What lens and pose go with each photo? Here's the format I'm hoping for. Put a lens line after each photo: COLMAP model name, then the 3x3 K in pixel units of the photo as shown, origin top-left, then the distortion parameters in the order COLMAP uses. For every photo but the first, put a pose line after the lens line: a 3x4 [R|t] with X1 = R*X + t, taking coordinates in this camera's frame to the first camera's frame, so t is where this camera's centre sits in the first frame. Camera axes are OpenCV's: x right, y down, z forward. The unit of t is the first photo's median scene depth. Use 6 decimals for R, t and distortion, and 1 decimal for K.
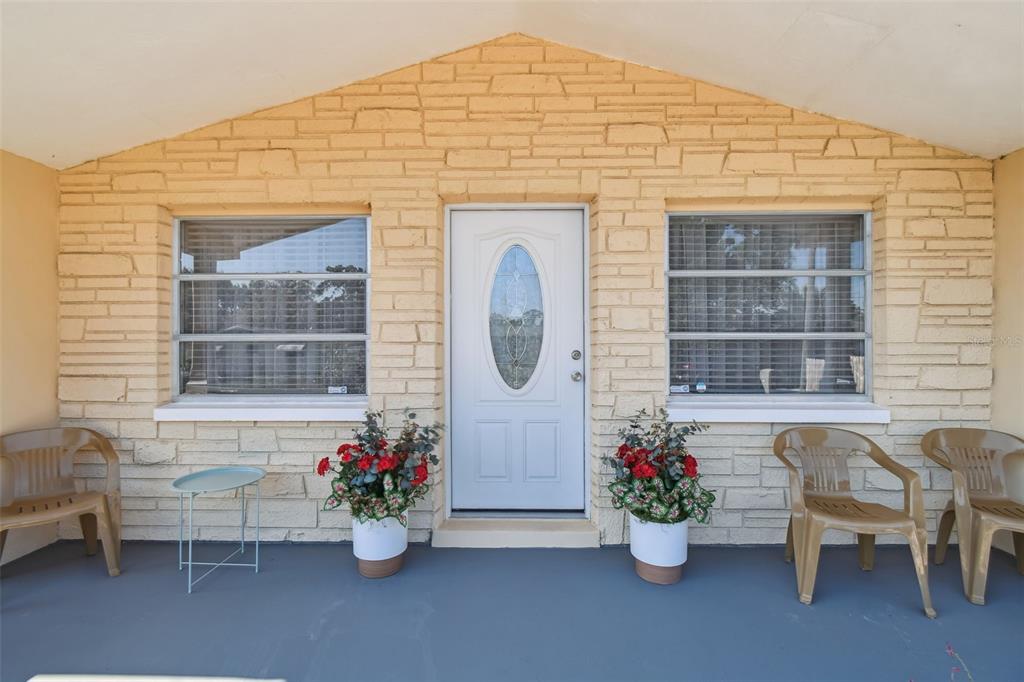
lens RADIAL K [[456.3, 0, 504.9], [0, 456.3, 343.8], [0, 0, 1]] dist [0.002526, -0.006673]
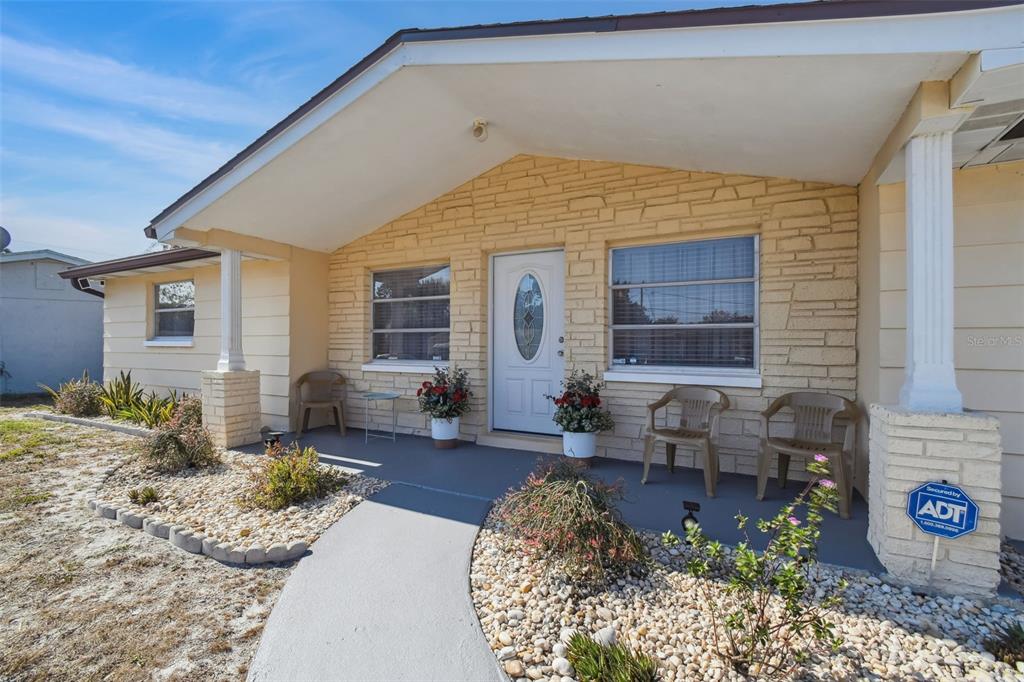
lens RADIAL K [[456.3, 0, 507.4], [0, 456.3, 343.6], [0, 0, 1]] dist [0.002526, -0.006673]
pose [[0.896477, 0.004284, -0.443069, 0.755444], [-0.005736, 0.999982, -0.001938, 0.045666], [0.443052, 0.004279, 0.896486, -0.579482]]
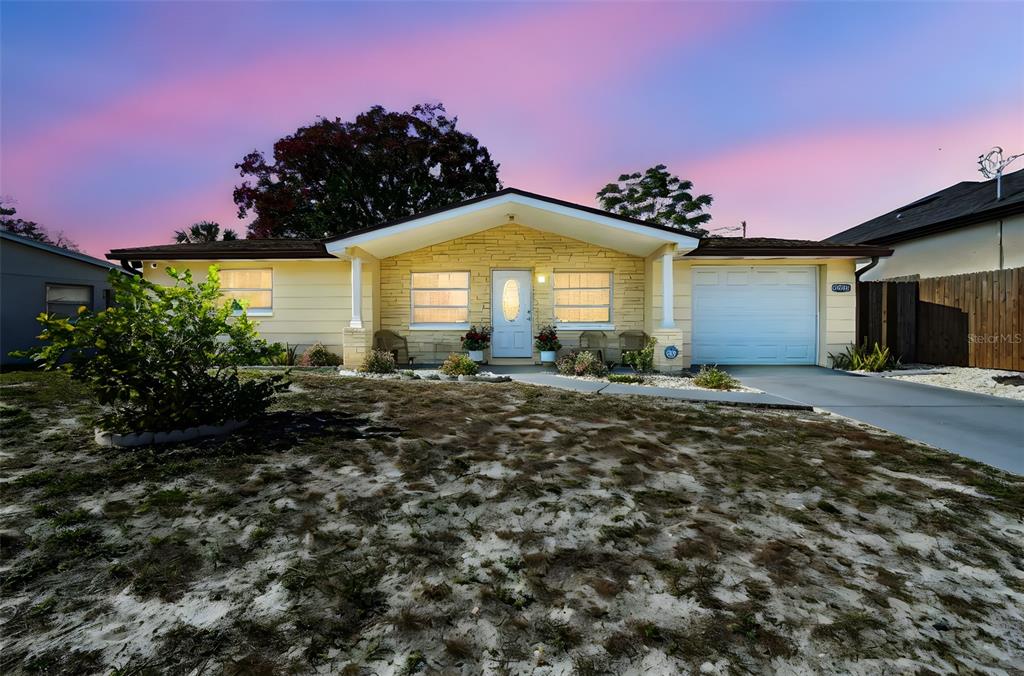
lens RADIAL K [[436.6, 0, 507.1], [0, 436.6, 335.5], [0, 0, 1]] dist [-0.004407, -0.001031]
pose [[0.999993, 0.001887, -0.003228, 0.001792], [-0.001911, 0.999969, -0.007673, 0.239014], [0.003213, 0.007679, 0.999965, -2.441860]]
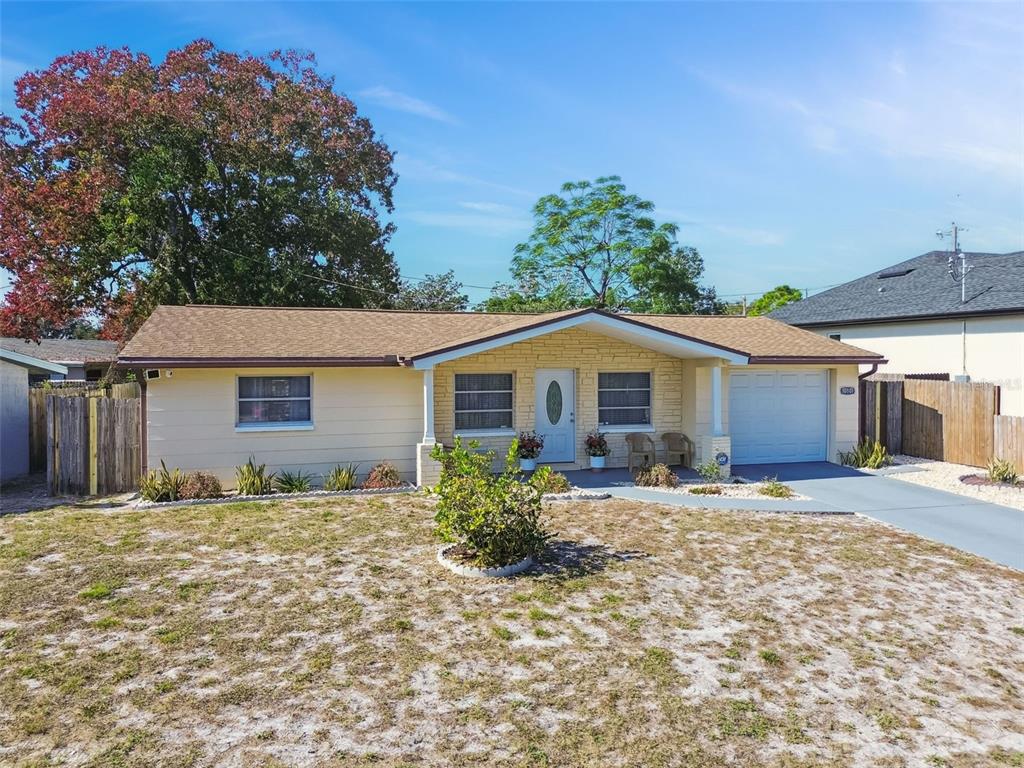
lens RADIAL K [[735.5, 0, 513.1], [0, 735.5, 379.6], [0, 0, 1]] dist [0.052861, -0.001840]
pose [[0.953584, -0.006054, 0.301067, -1.960103], [0.001075, 0.999860, 0.016702, -0.335267], [-0.301126, -0.015603, 0.953457, -4.171404]]
